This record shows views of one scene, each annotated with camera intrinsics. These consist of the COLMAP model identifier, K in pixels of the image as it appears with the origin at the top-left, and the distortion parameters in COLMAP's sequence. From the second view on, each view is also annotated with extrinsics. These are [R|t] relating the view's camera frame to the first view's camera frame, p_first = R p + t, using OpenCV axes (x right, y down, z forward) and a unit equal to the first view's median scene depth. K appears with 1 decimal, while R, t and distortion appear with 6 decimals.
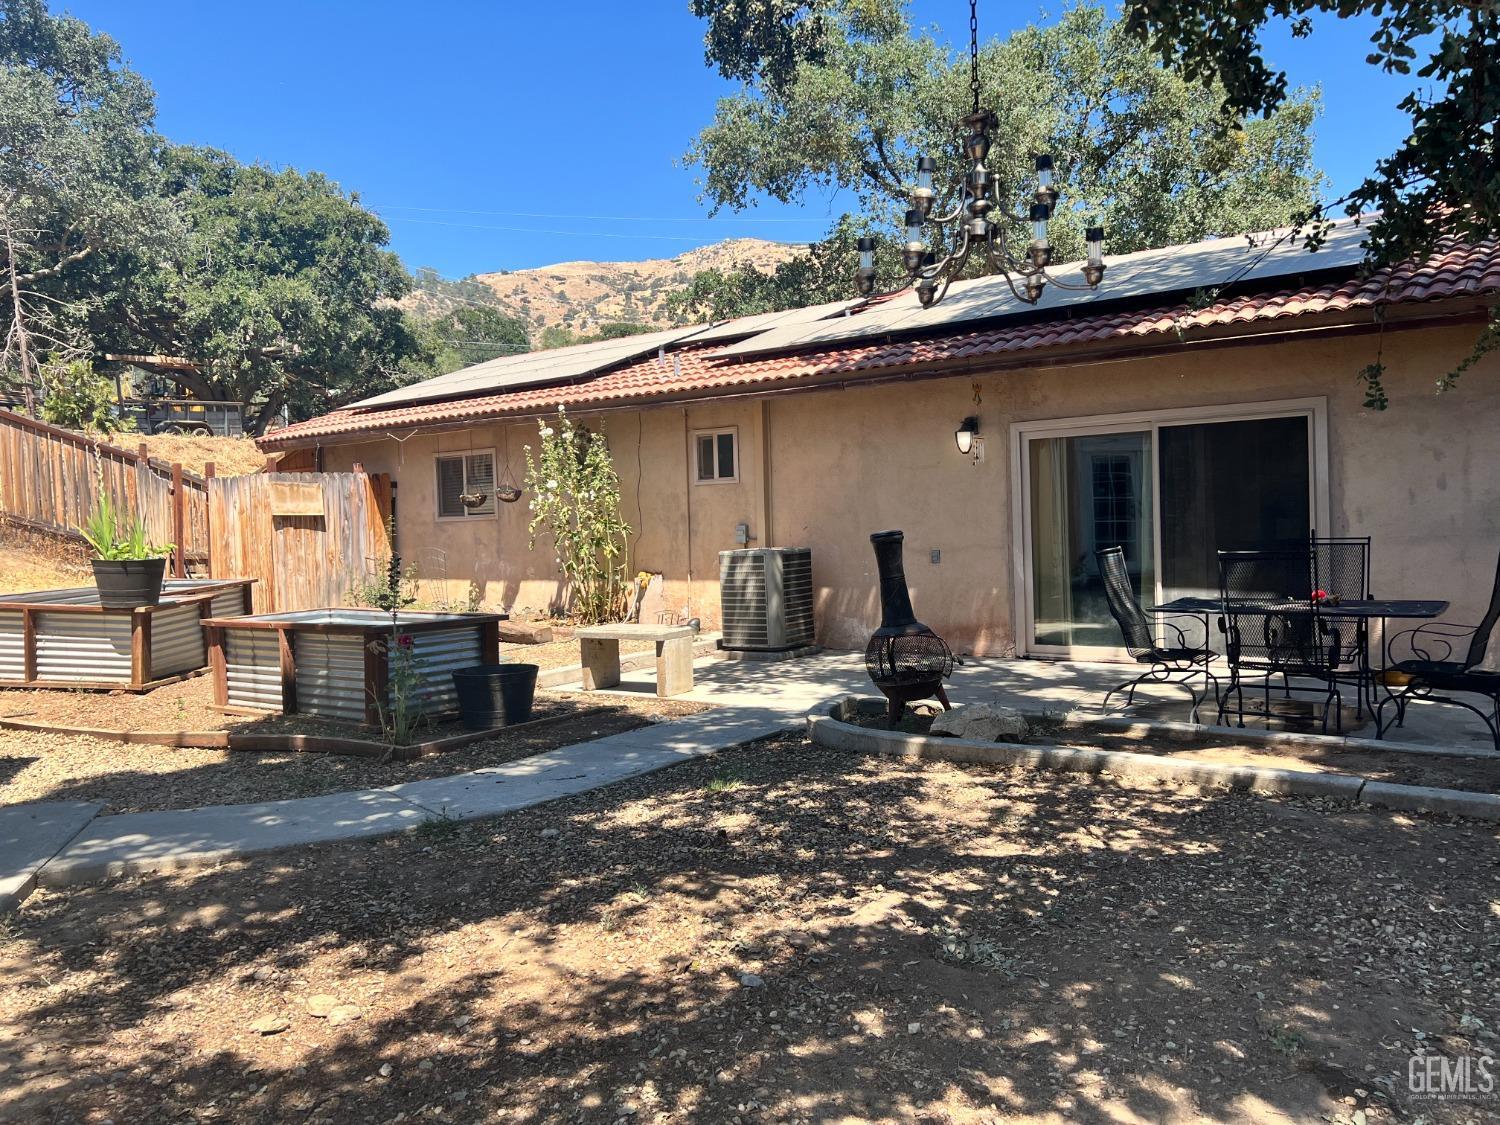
lens RADIAL K [[1130.0, 0, 752.3], [0, 1130.0, 557.7], [0, 0, 1]] dist [0.045441, -0.045846]
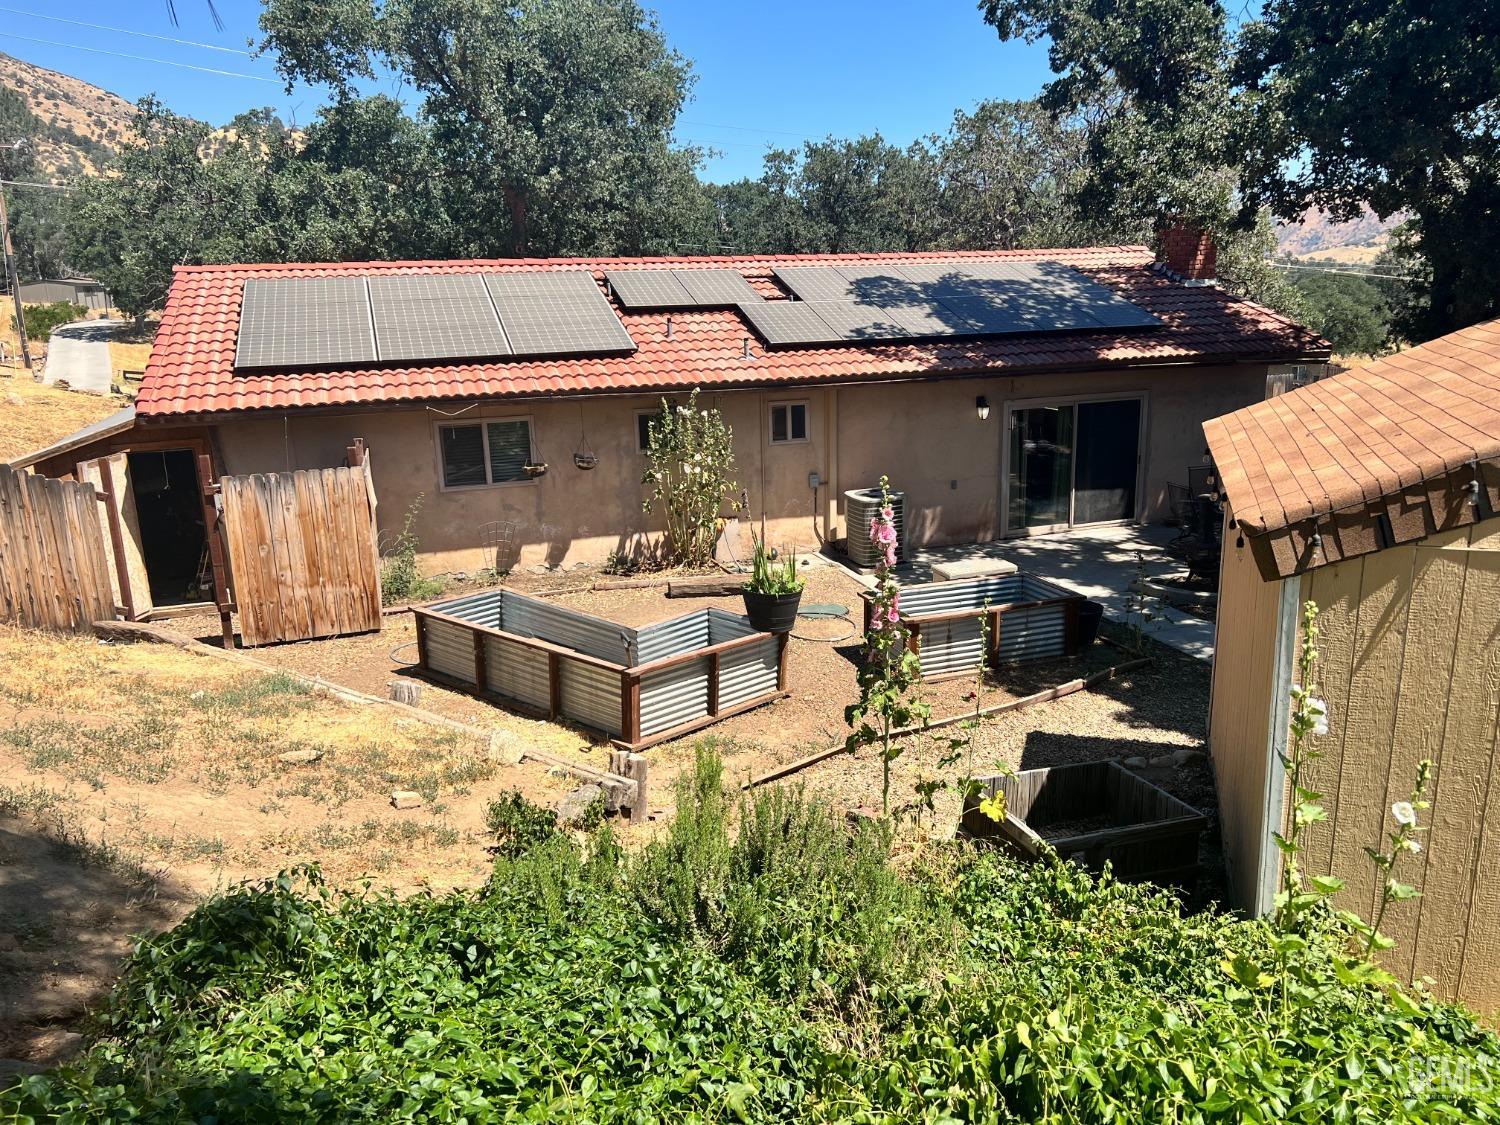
lens RADIAL K [[1130.0, 0, 752.4], [0, 1130.0, 568.2], [0, 0, 1]] dist [0.045441, -0.045846]
pose [[0.567052, -0.185304, 0.802567, -1.126428], [0.035709, 0.978980, 0.200805, -0.187845], [-0.822907, -0.085209, 0.561750, 0.299171]]
